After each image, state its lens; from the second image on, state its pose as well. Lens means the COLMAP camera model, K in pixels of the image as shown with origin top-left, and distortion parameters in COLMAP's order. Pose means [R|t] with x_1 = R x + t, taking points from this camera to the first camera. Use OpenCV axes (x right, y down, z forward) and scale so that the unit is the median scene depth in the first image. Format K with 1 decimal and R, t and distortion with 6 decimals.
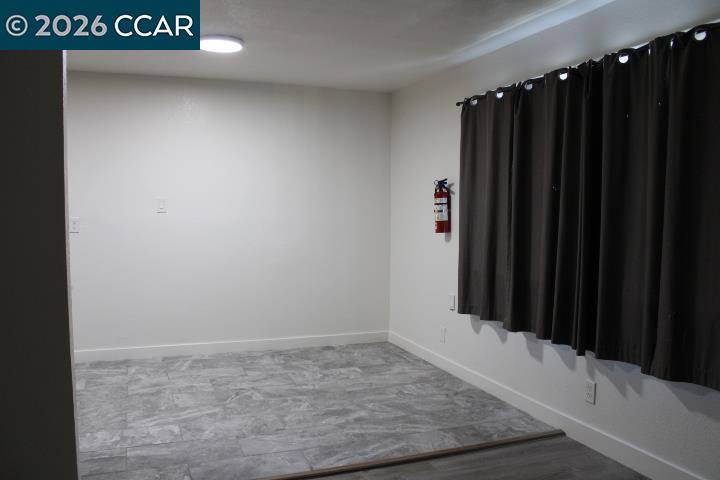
lens RADIAL K [[641.3, 0, 360.0], [0, 641.3, 240.0], [0, 0, 1]] dist [-0.010881, -0.004564]
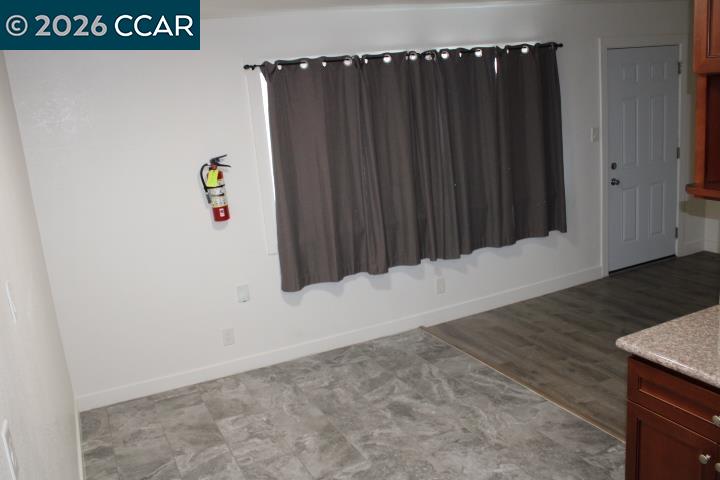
lens RADIAL K [[644.9, 0, 360.0], [0, 644.9, 240.0], [0, 0, 1]] dist [-0.150758, 0.135649]
pose [[-0.108463, -0.196935, 0.974399, -0.824733], [0.137680, 0.967759, 0.210918, -0.158787], [-0.984520, 0.157032, -0.077852, 1.031614]]
